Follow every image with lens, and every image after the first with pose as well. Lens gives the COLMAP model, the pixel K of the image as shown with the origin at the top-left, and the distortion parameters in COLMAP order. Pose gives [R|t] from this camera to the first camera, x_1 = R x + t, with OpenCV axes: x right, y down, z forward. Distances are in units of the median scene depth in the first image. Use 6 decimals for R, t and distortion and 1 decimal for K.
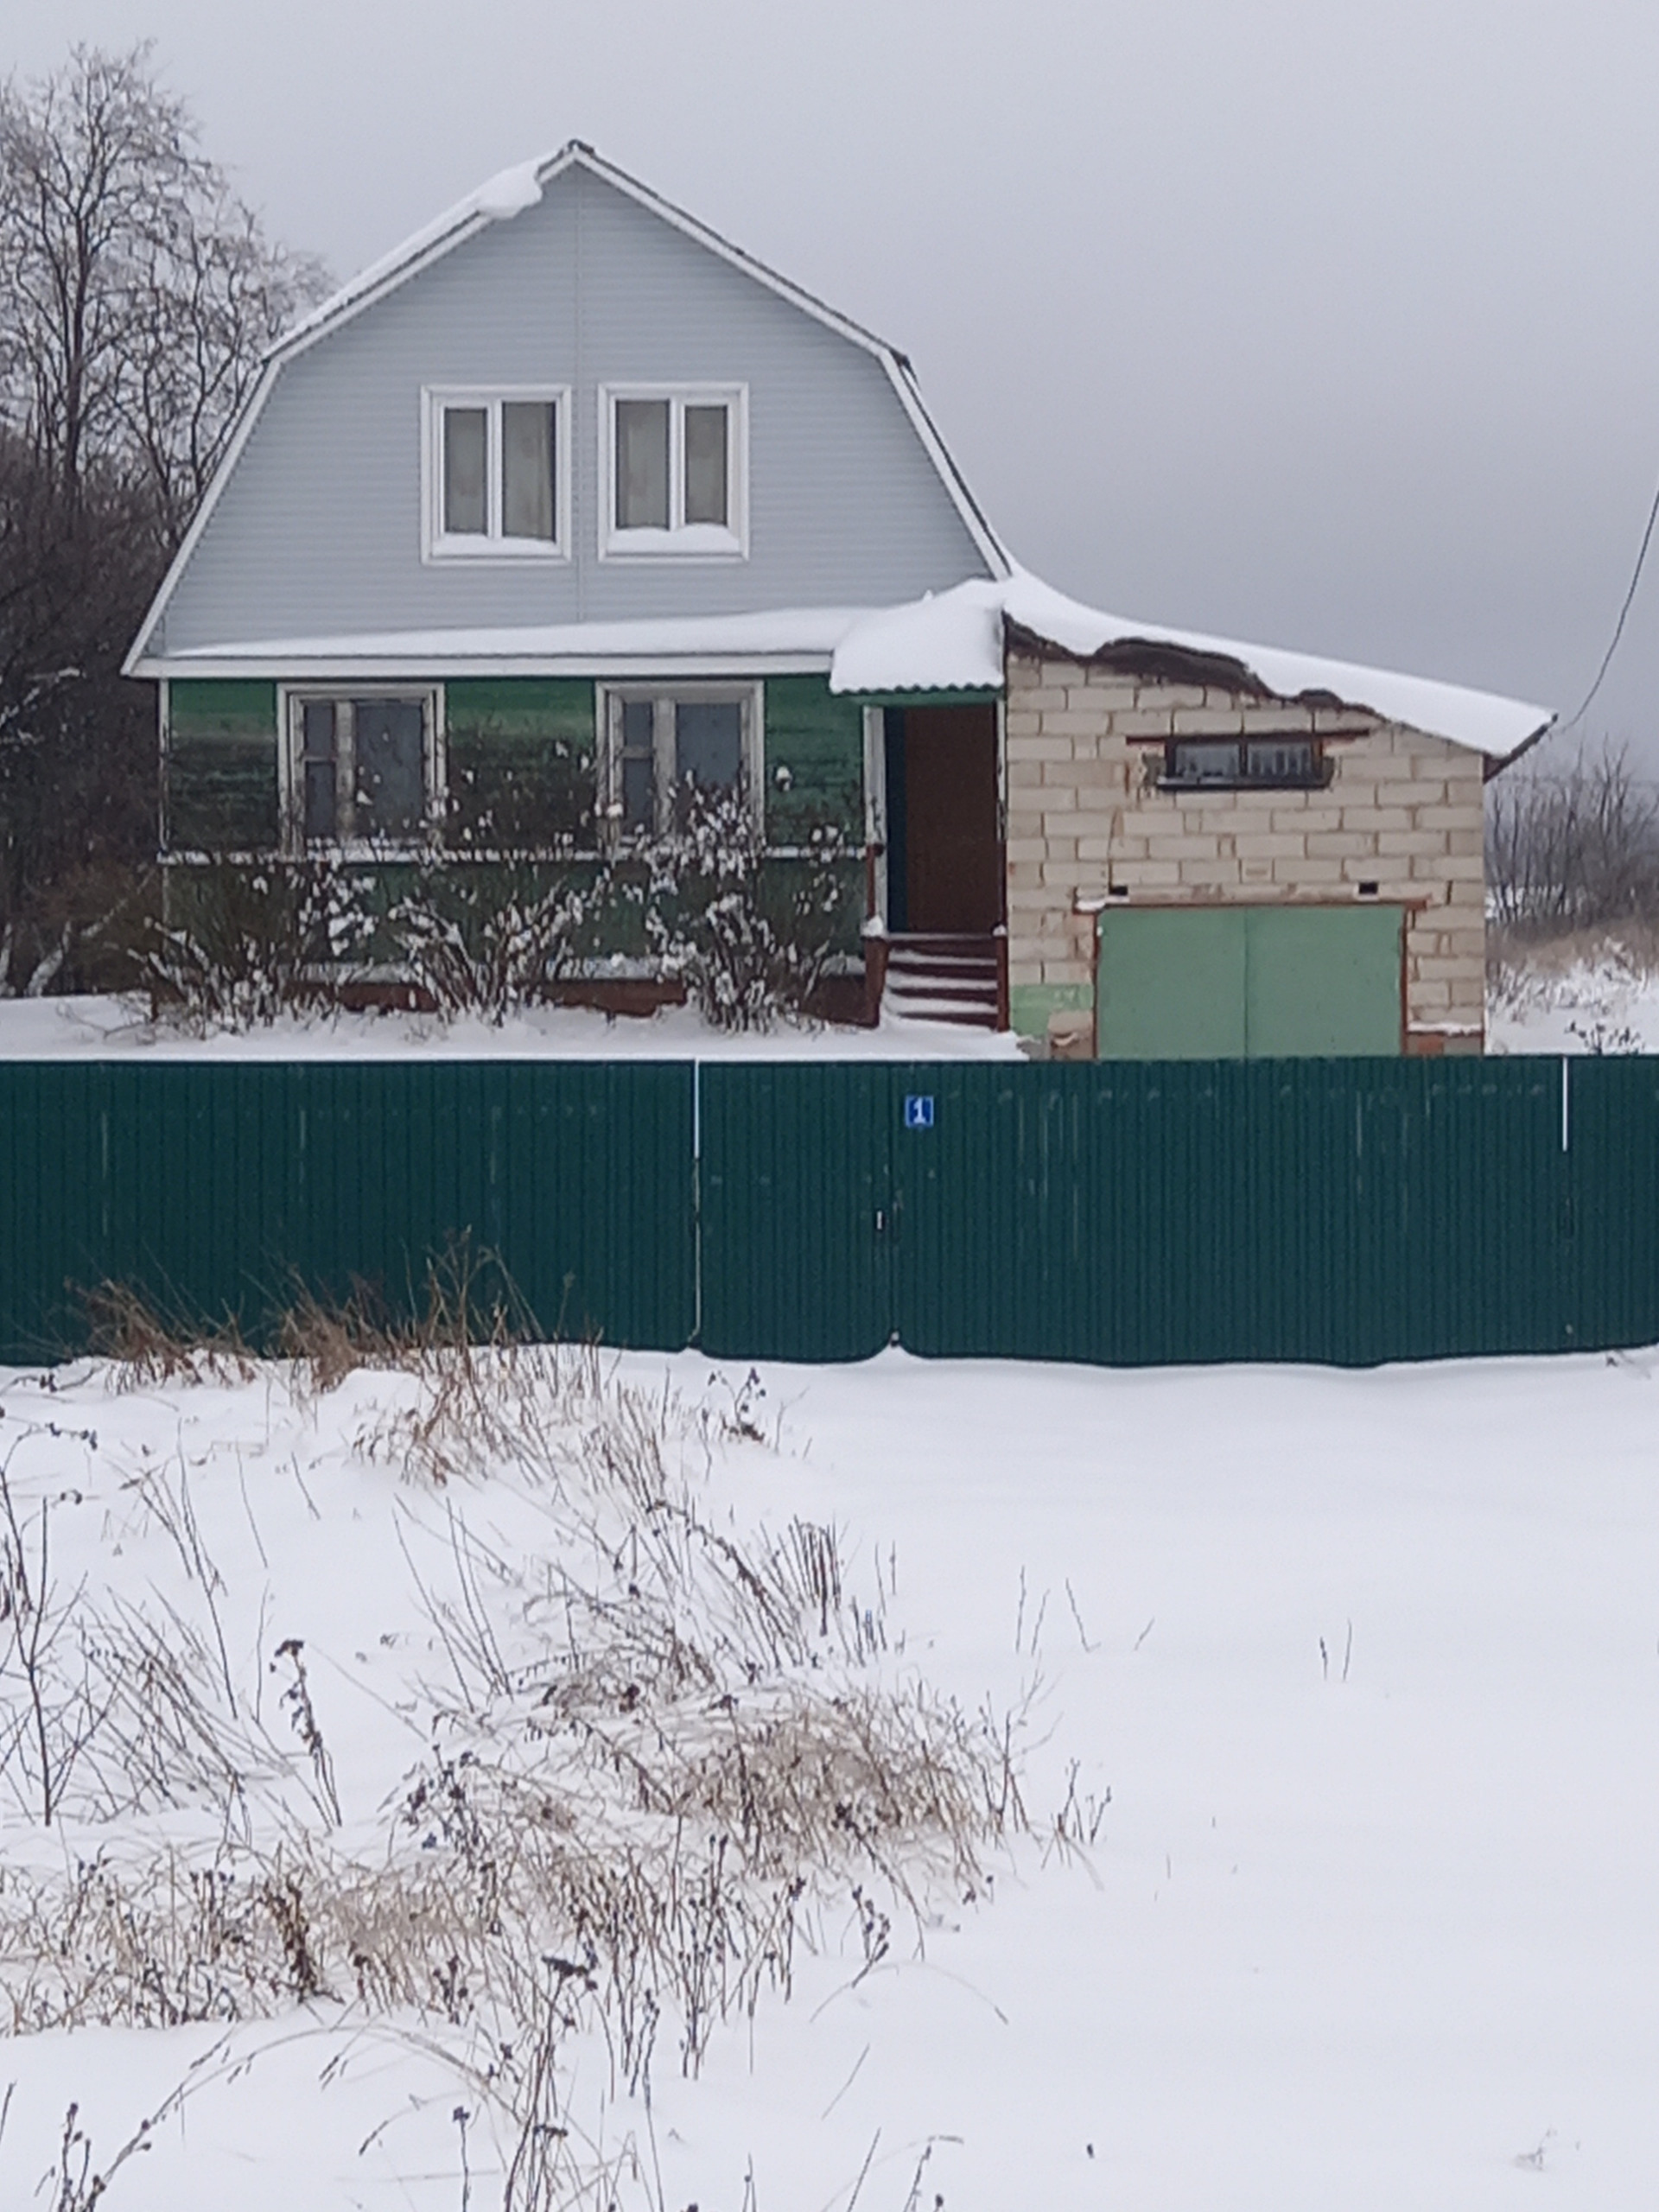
lens RADIAL K [[1614.2, 0, 753.2], [0, 1614.2, 1102.9], [0, 0, 1]] dist [0.031199, 0.001529]
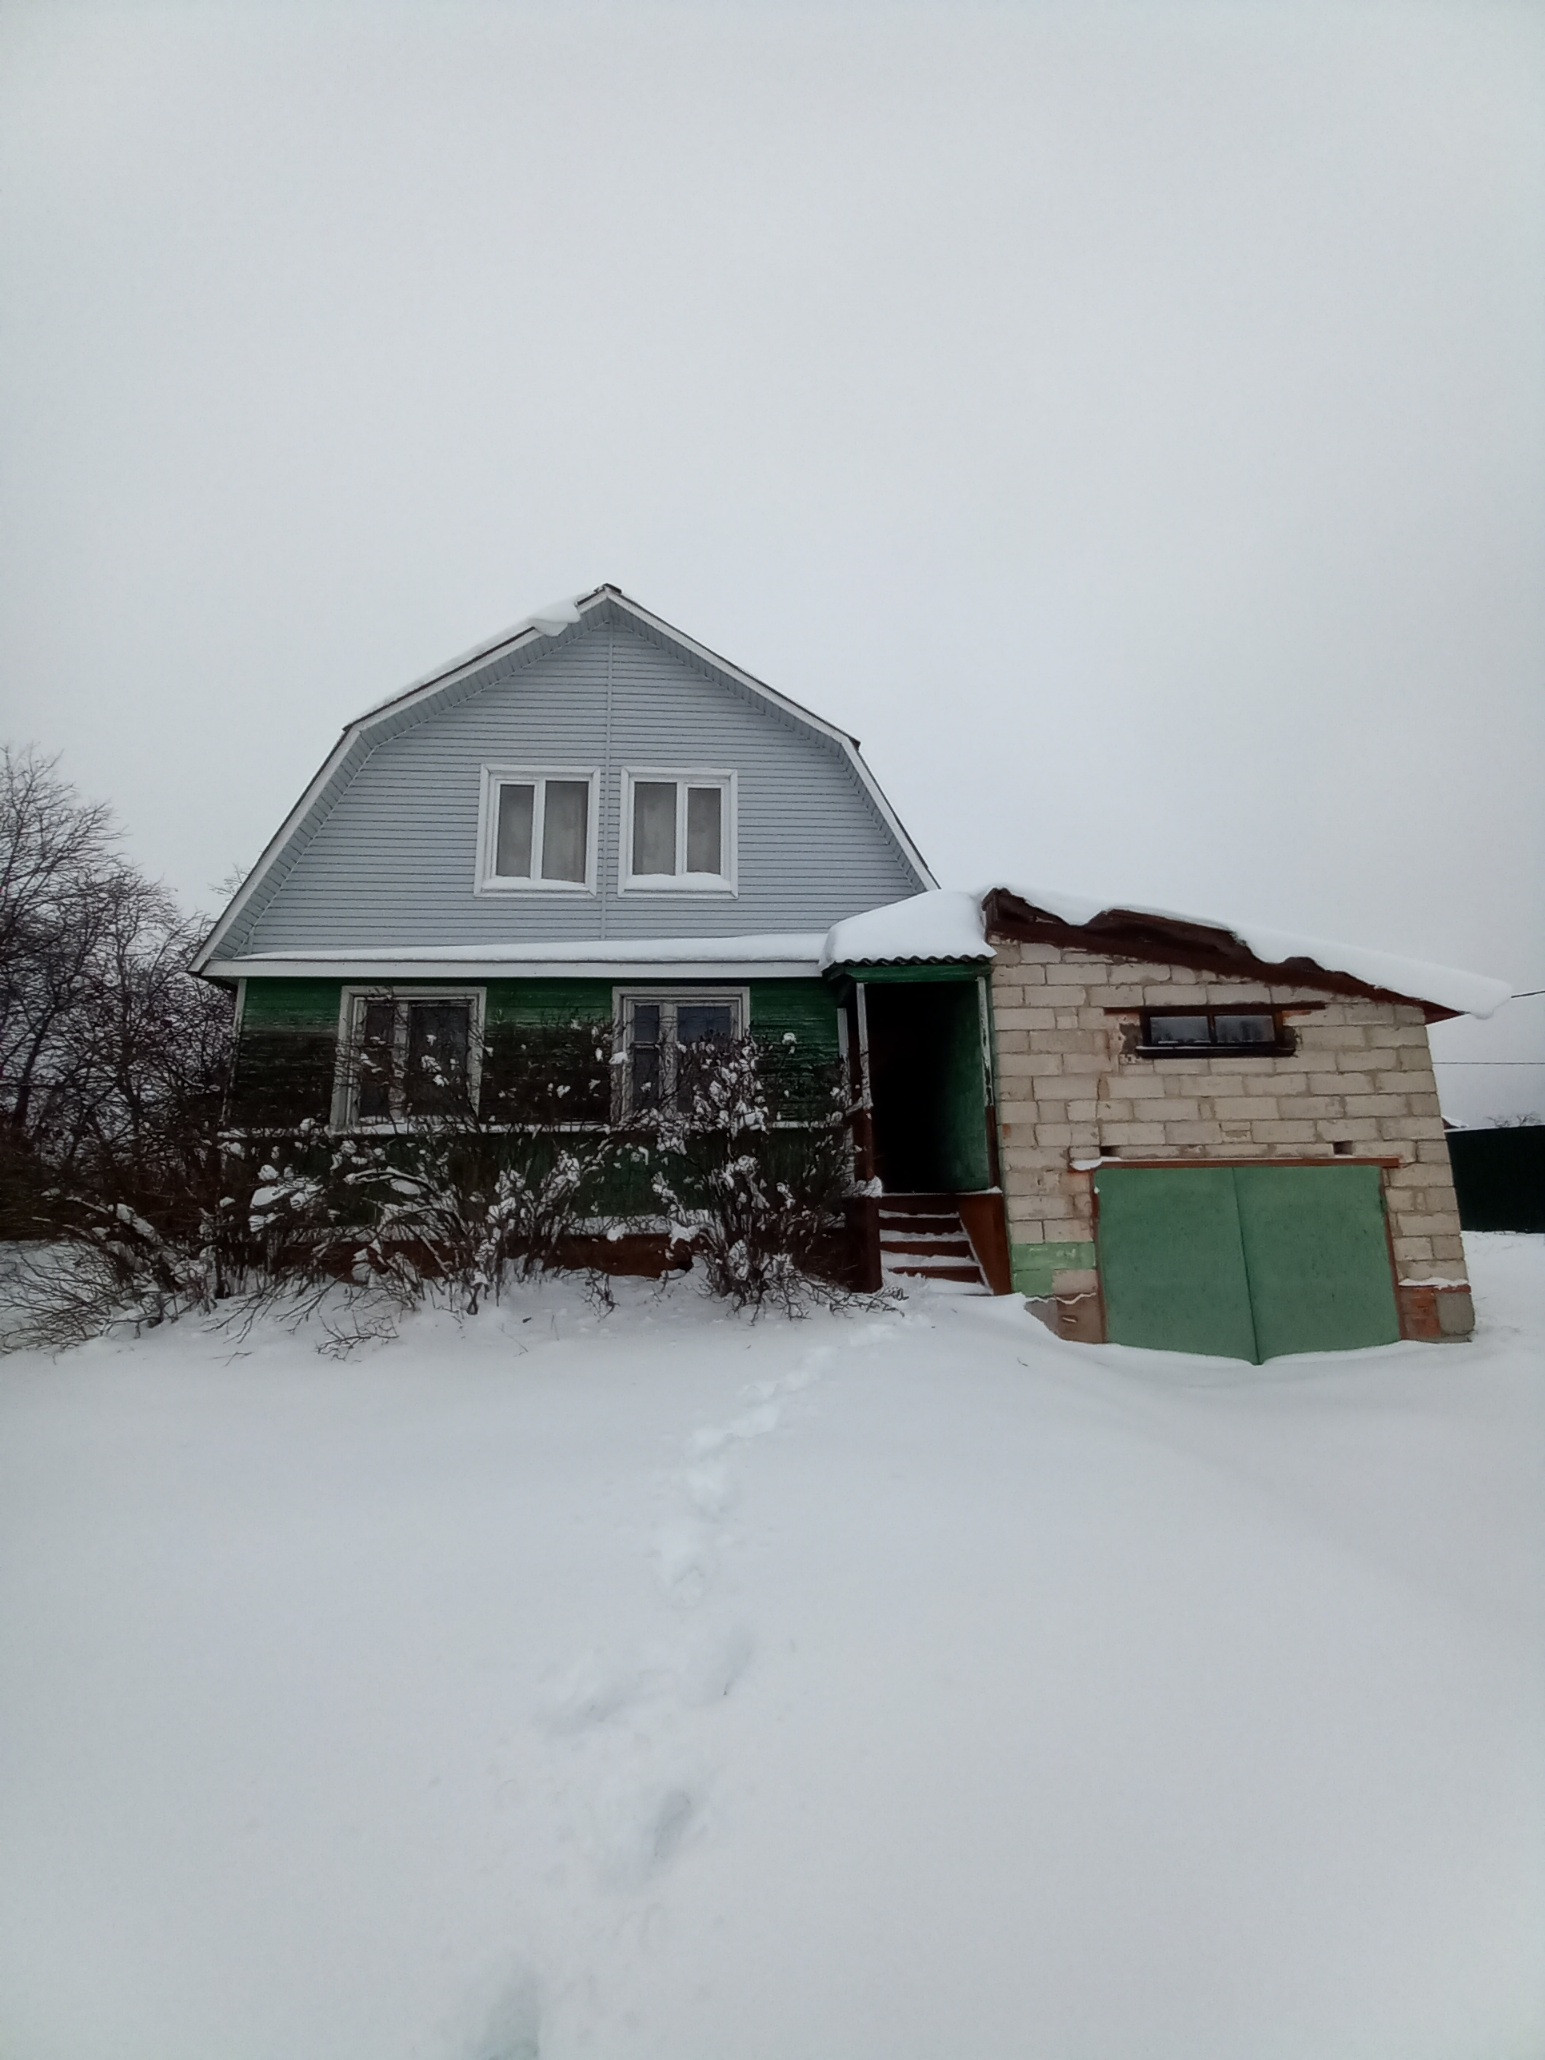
lens RADIAL K [[828.1, 0, 759.2], [0, 828.1, 1058.1], [0, 0, 1]] dist [0.027695, -0.019978]
pose [[0.997889, 0.000529, 0.064940, -0.033706], [0.016122, 0.966646, -0.255609, -0.055852], [-0.062909, 0.256116, 0.964597, 0.484439]]
